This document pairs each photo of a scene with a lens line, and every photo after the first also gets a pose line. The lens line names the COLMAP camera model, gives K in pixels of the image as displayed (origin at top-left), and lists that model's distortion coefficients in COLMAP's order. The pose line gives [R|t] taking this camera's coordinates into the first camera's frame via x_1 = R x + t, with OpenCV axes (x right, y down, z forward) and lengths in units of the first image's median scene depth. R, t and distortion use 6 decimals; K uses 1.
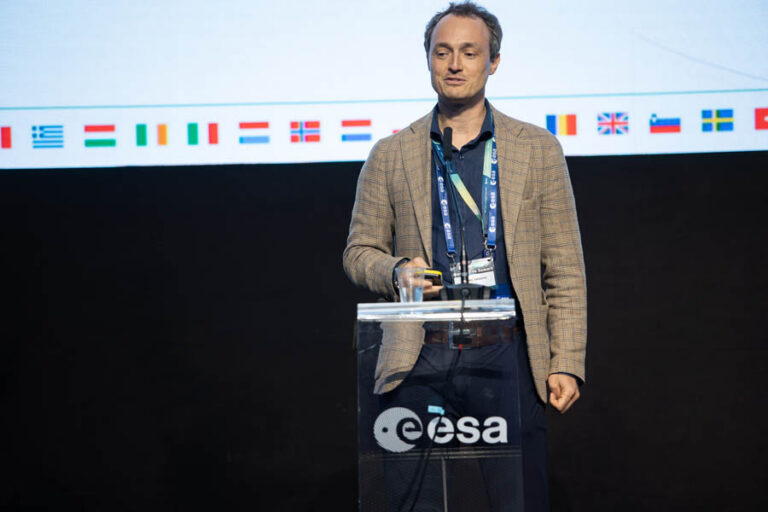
lens RADIAL K [[3738.3, 0, 384.0], [0, 3738.3, 256.0], [0, 0, 1]] dist [0.854670, 10.475809]
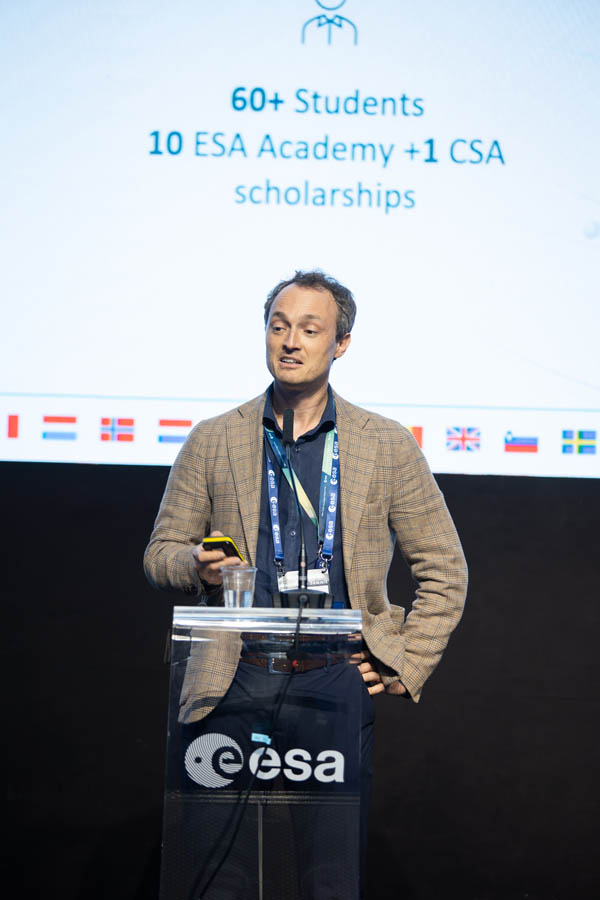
lens RADIAL K [[3482.7, 0, 300.0], [0, 3482.7, 450.0], [0, 0, 1]] dist [0.540486, -5.084667]
pose [[0.997975, 0.053571, 0.034281, -0.006881], [-0.051534, 0.996999, -0.057761, 0.019765], [-0.037272, 0.055878, 0.997742, 0.201950]]
